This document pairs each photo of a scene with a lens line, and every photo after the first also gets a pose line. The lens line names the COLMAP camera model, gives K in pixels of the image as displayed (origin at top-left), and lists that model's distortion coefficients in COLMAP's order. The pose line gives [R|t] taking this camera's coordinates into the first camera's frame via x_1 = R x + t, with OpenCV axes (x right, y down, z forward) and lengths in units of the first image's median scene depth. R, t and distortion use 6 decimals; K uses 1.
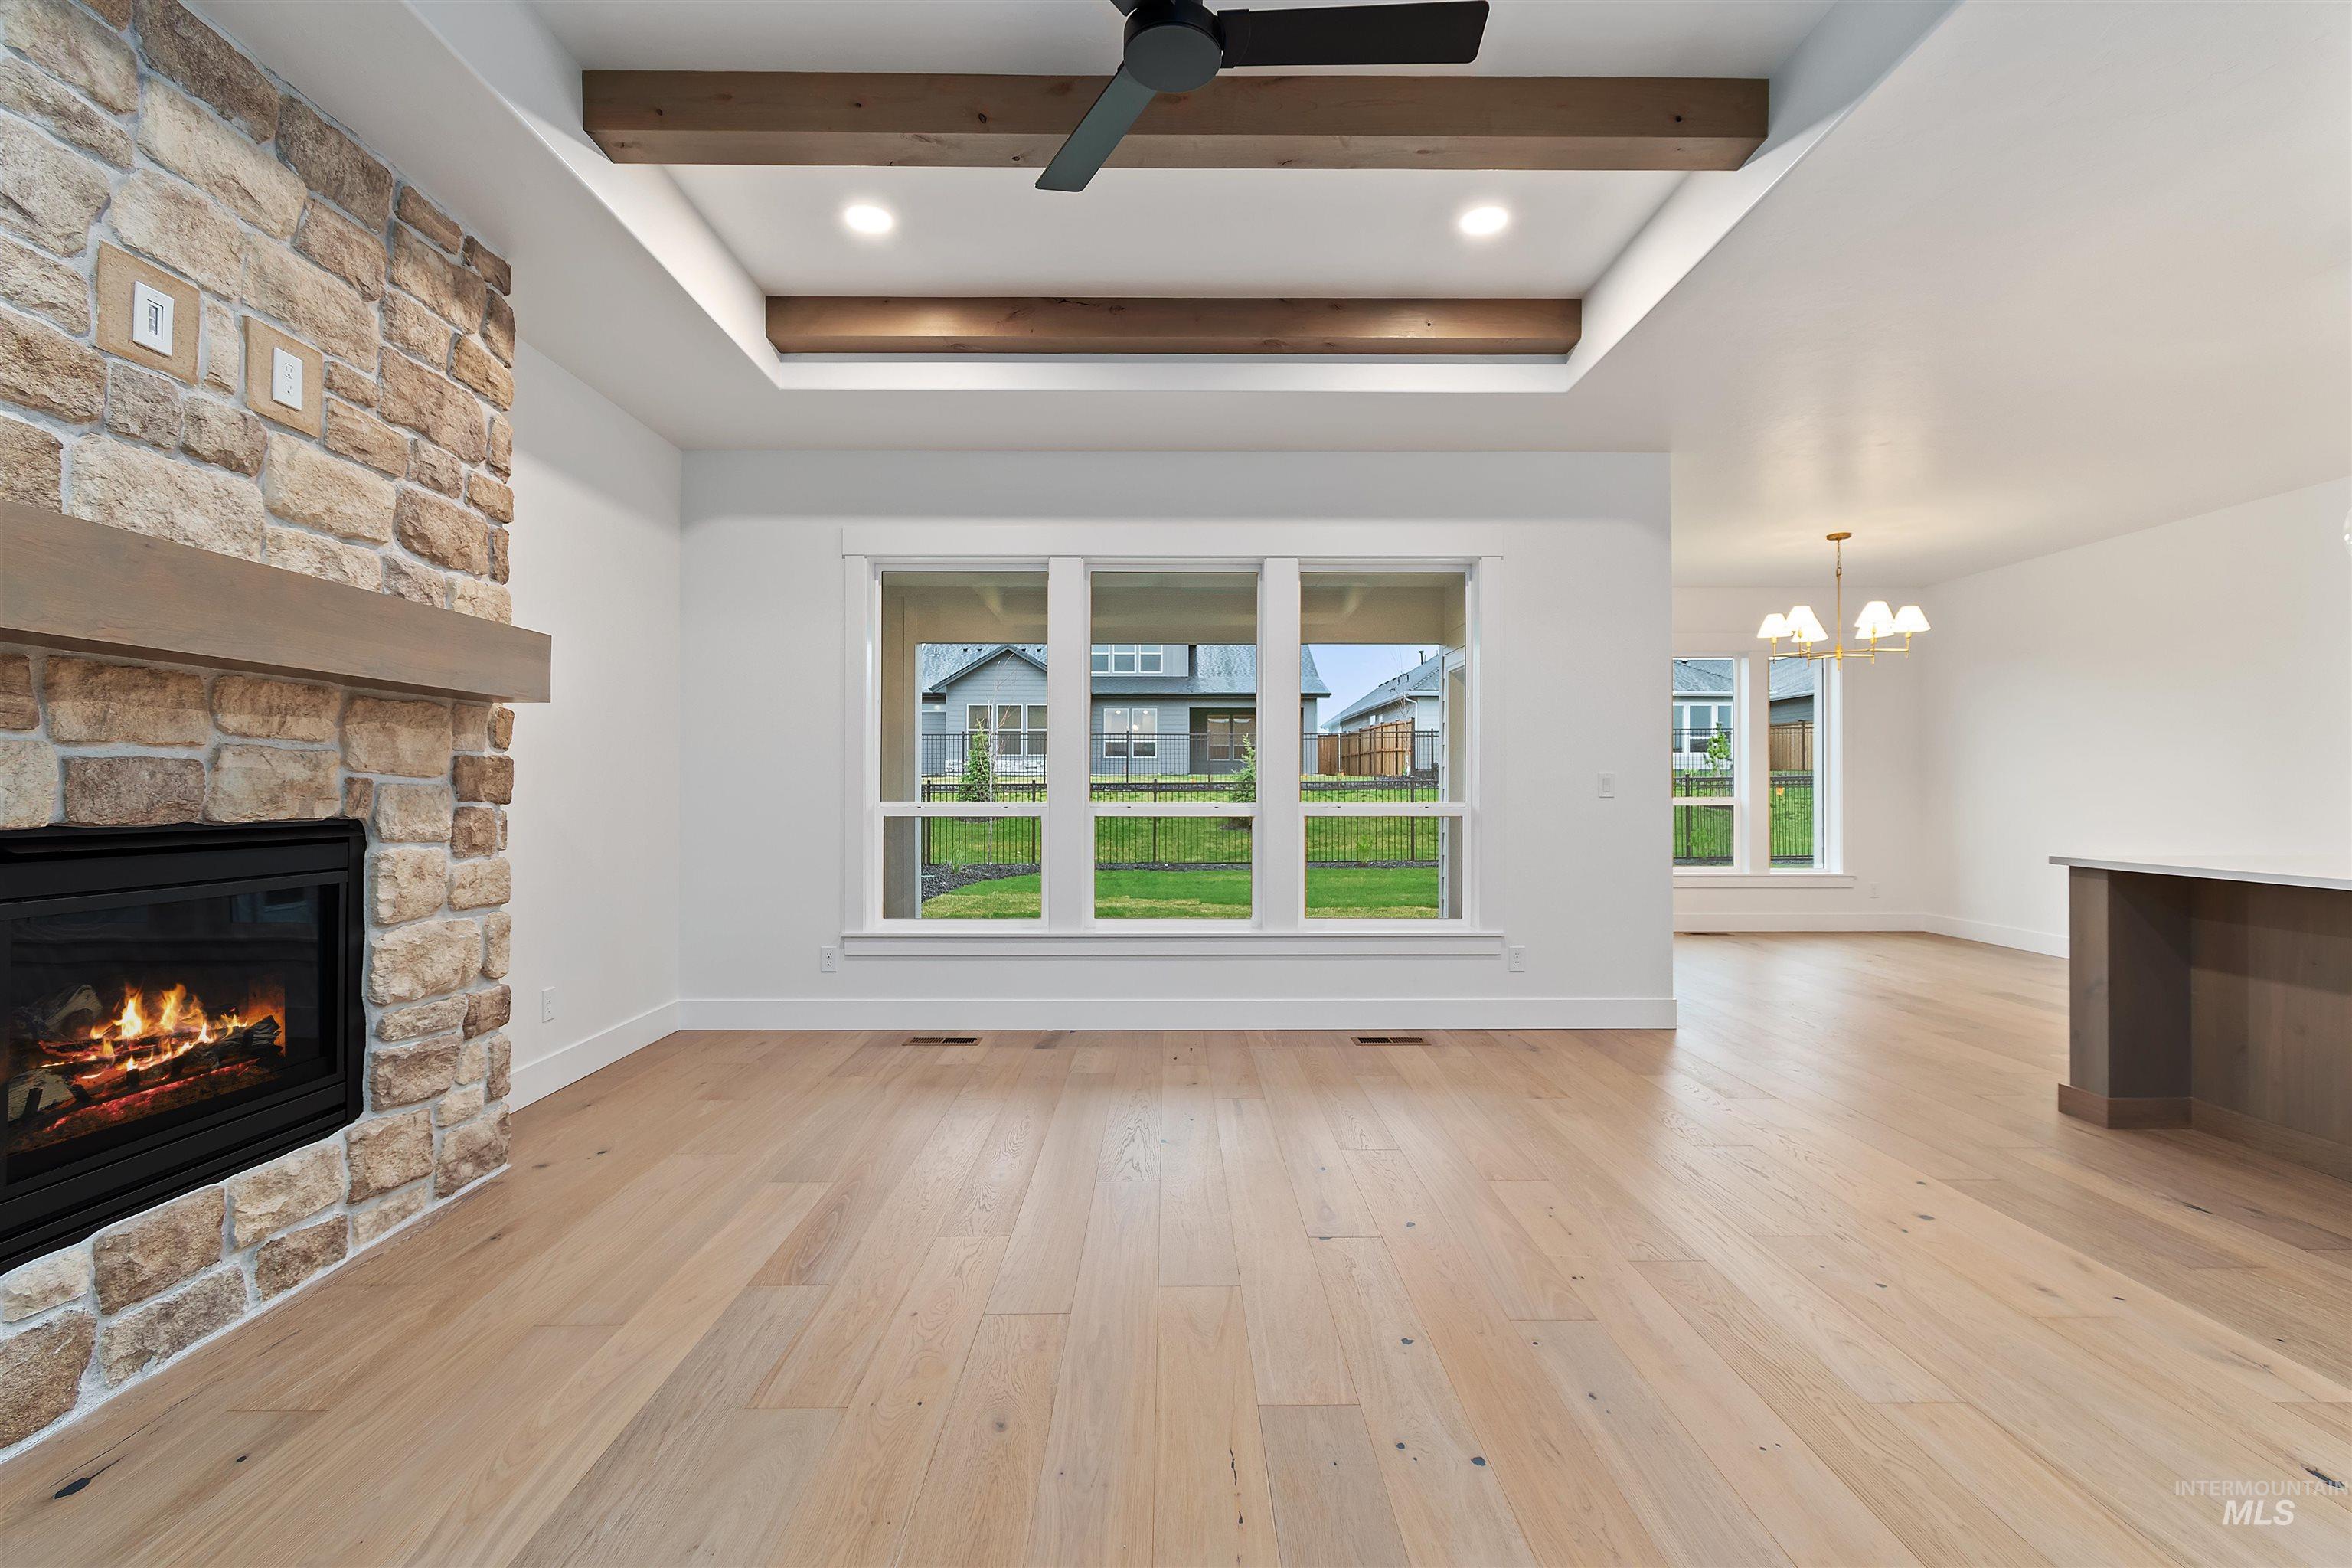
lens RADIAL K [[1035.2, 0, 1170.9], [0, 1035.2, 784.1], [0, 0, 1]] dist [-0.000184, -0.000436]
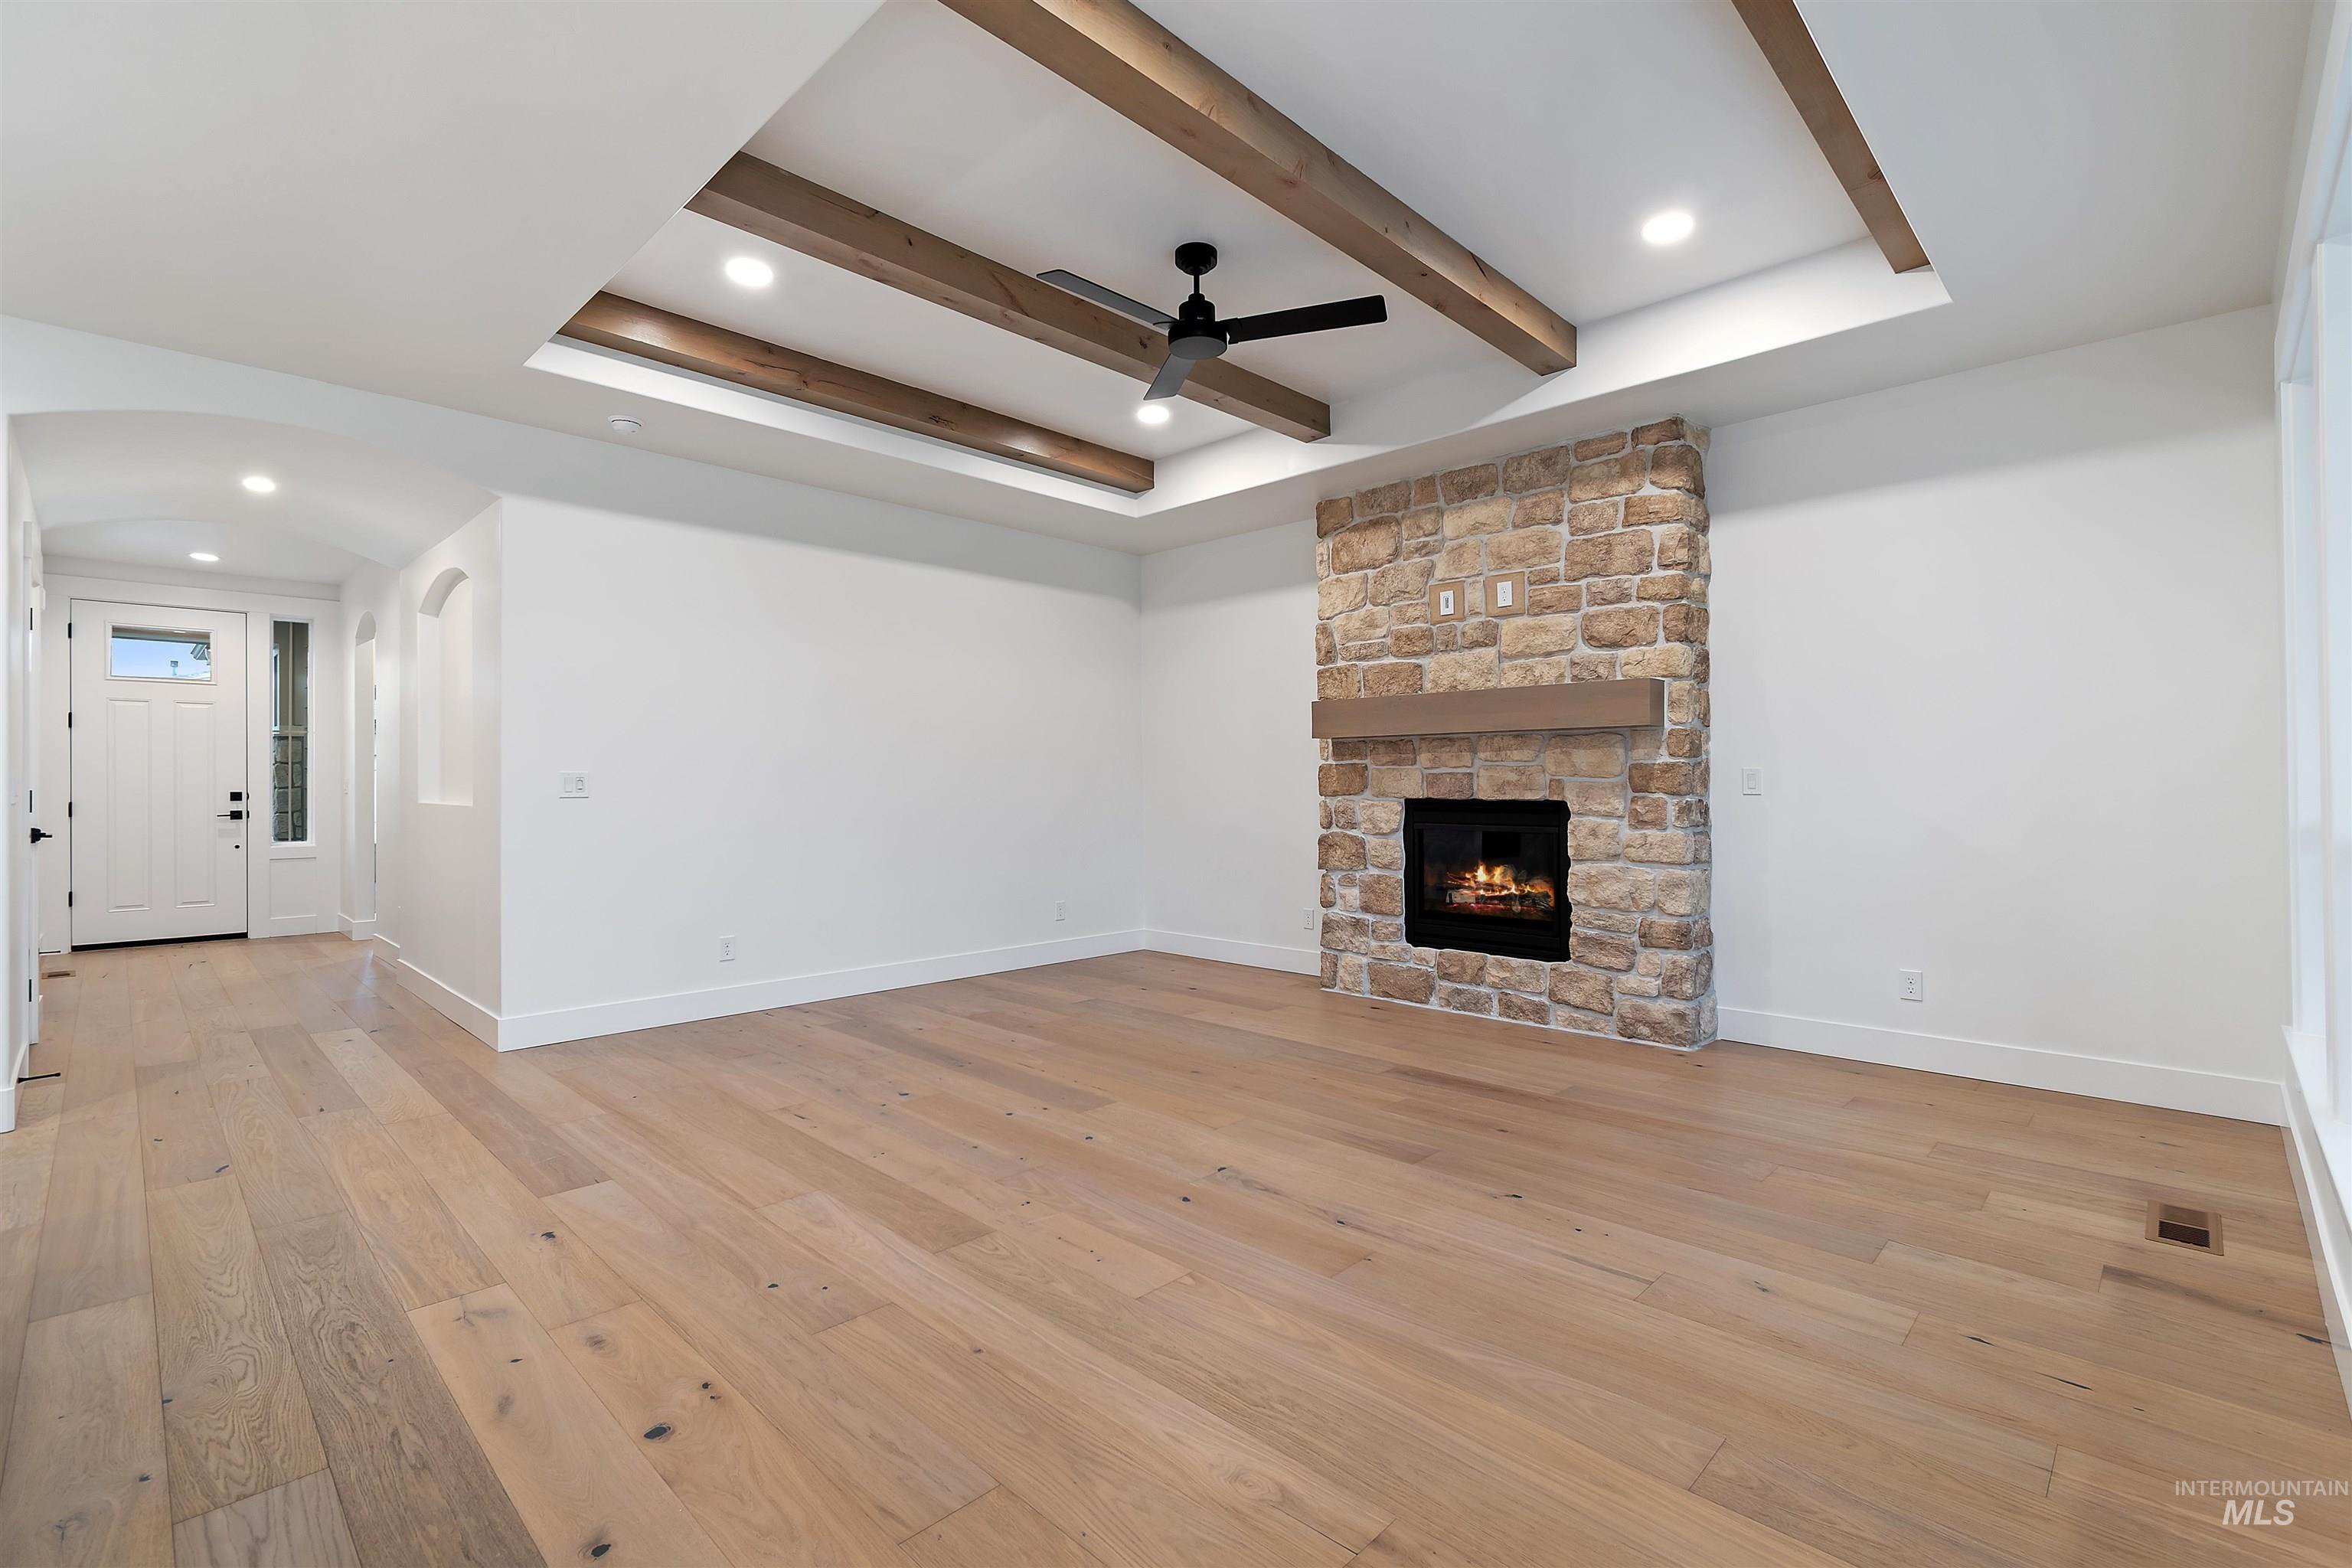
lens RADIAL K [[1035.2, 0, 1197.8], [0, 1035.2, 770.2], [0, 0, 1]] dist [-0.000184, -0.000436]
pose [[-0.687635, -0.007883, -0.726014, 0.904913], [0.006127, 0.999842, -0.016660, 0.005549], [0.726031, -0.015904, -0.687478, 1.588932]]
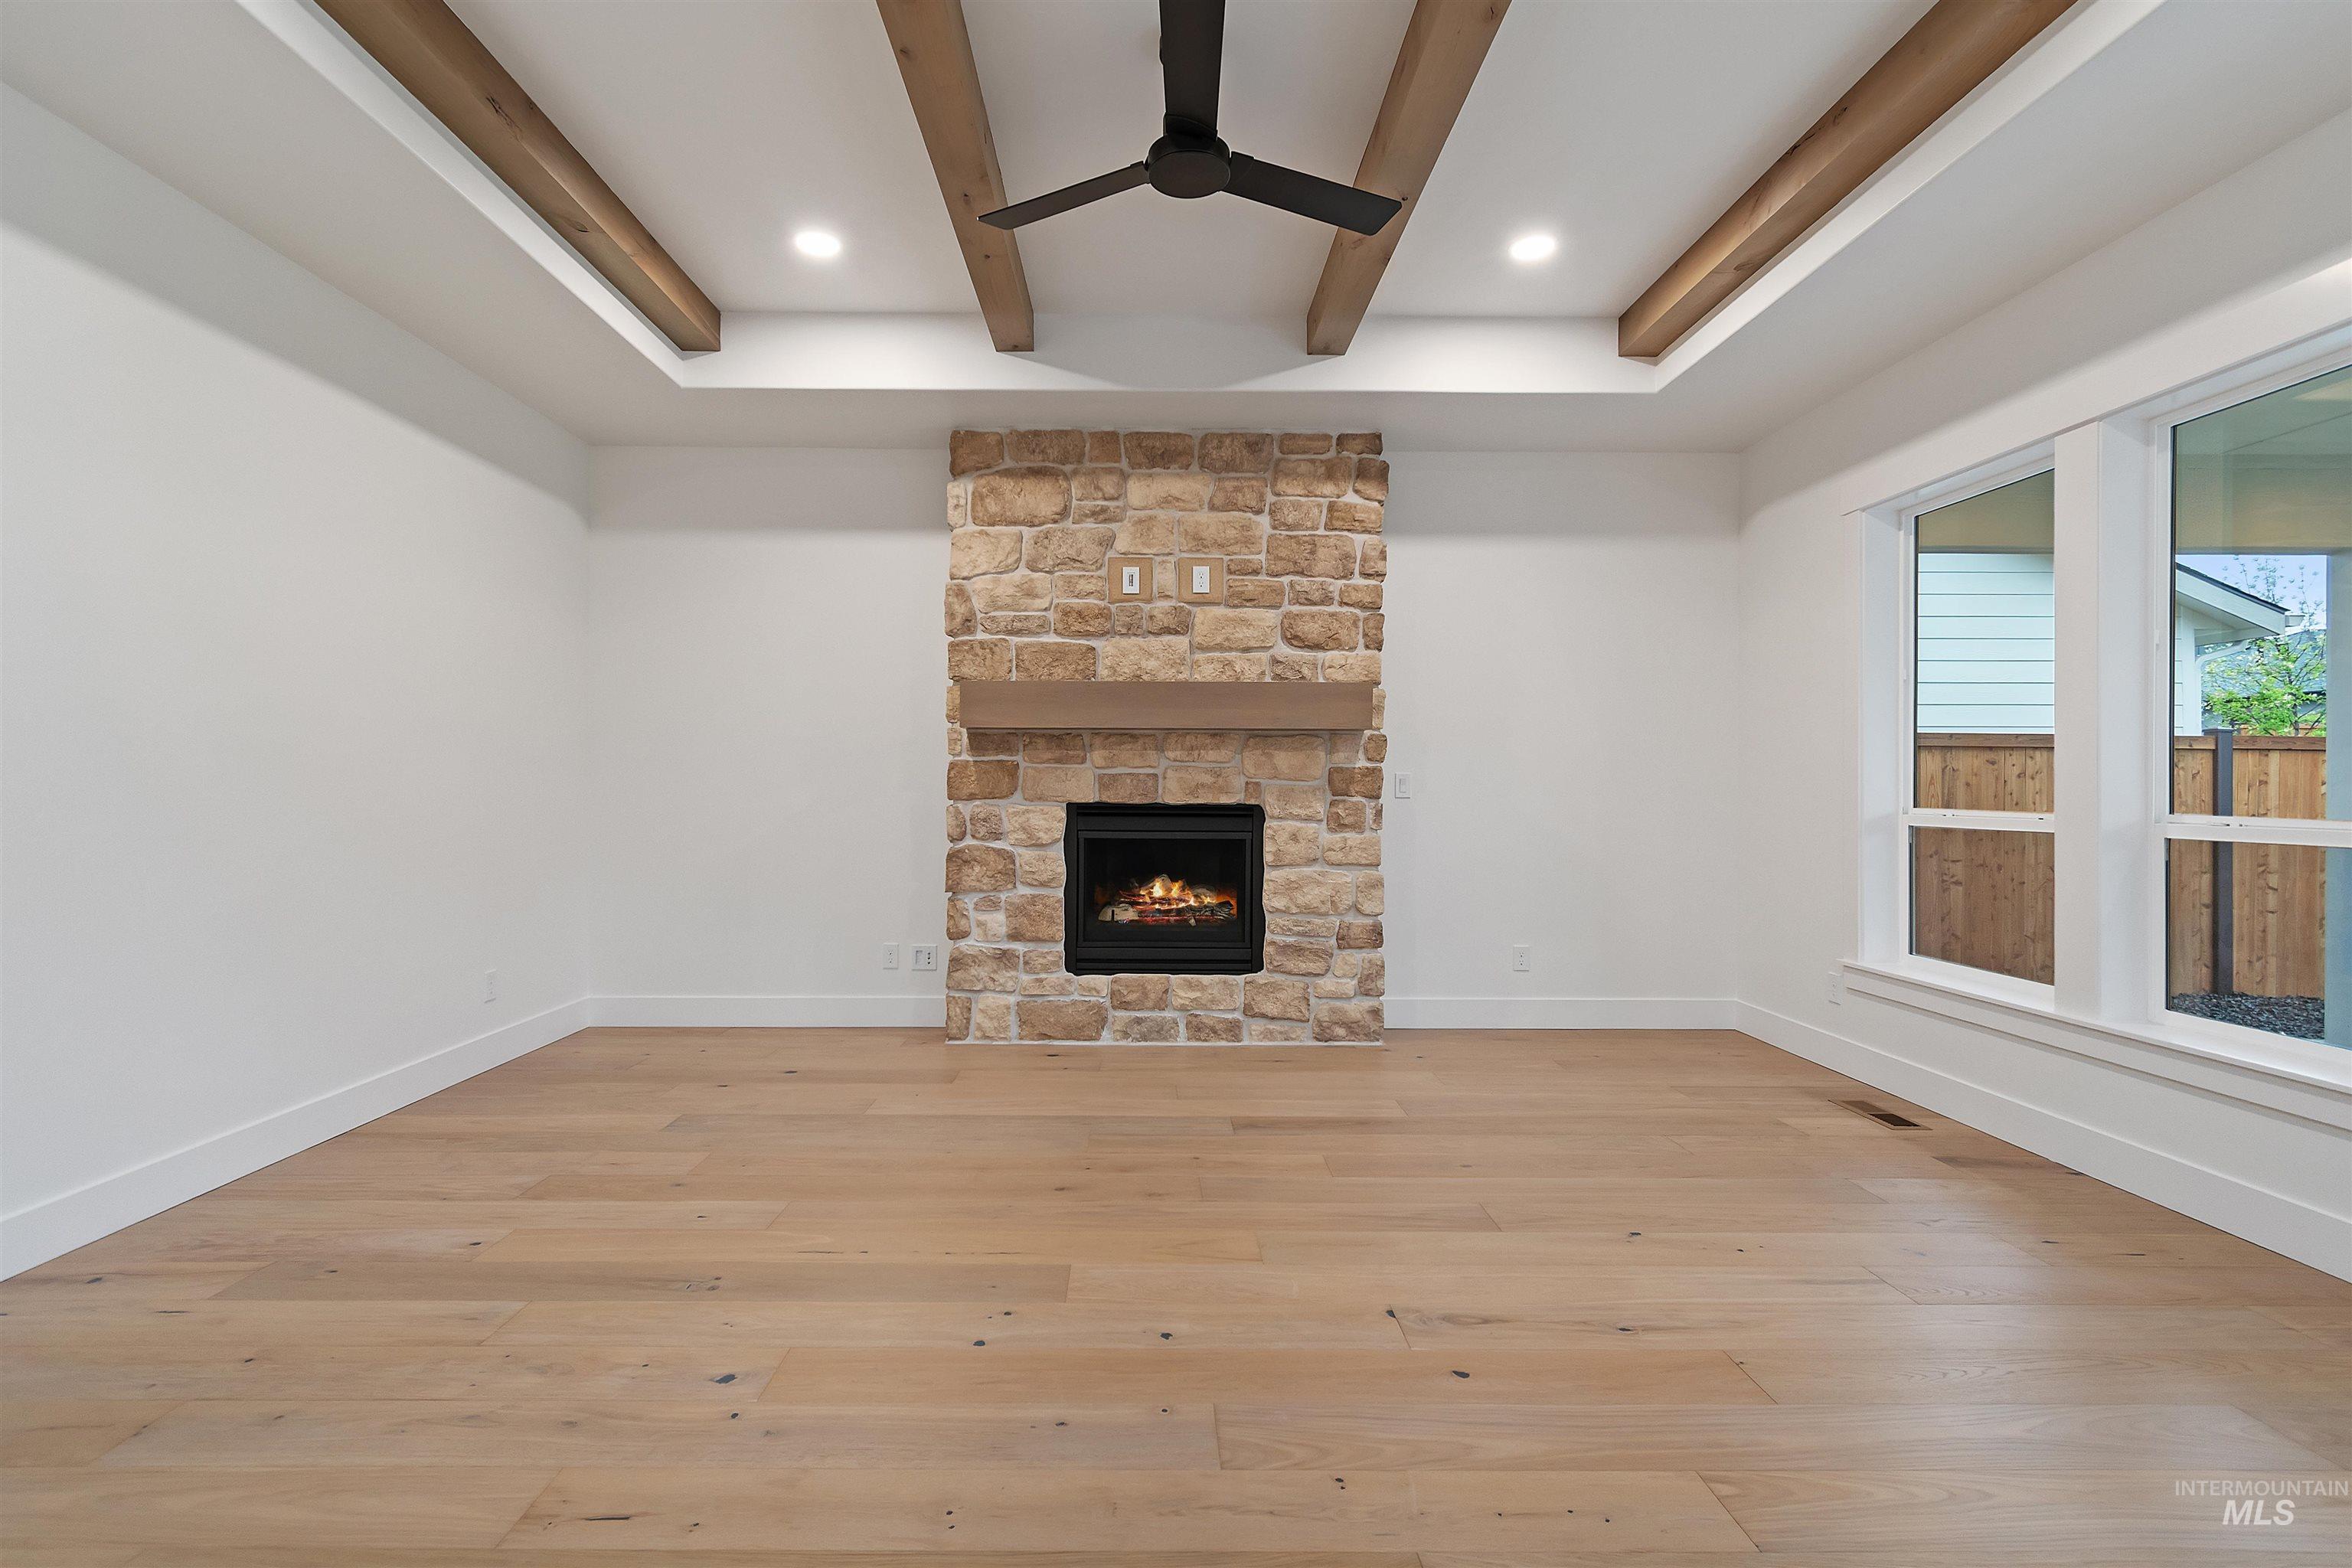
lens RADIAL K [[1035.2, 0, 1148.2], [0, 1035.2, 790.0], [0, 0, 1]] dist [-0.000184, -0.000436]
pose [[0.005497, 0.001152, -0.999984, 0.885261], [-0.000844, 0.999999, 0.001147, 0.005788], [0.999985, 0.000838, 0.005498, 0.702539]]
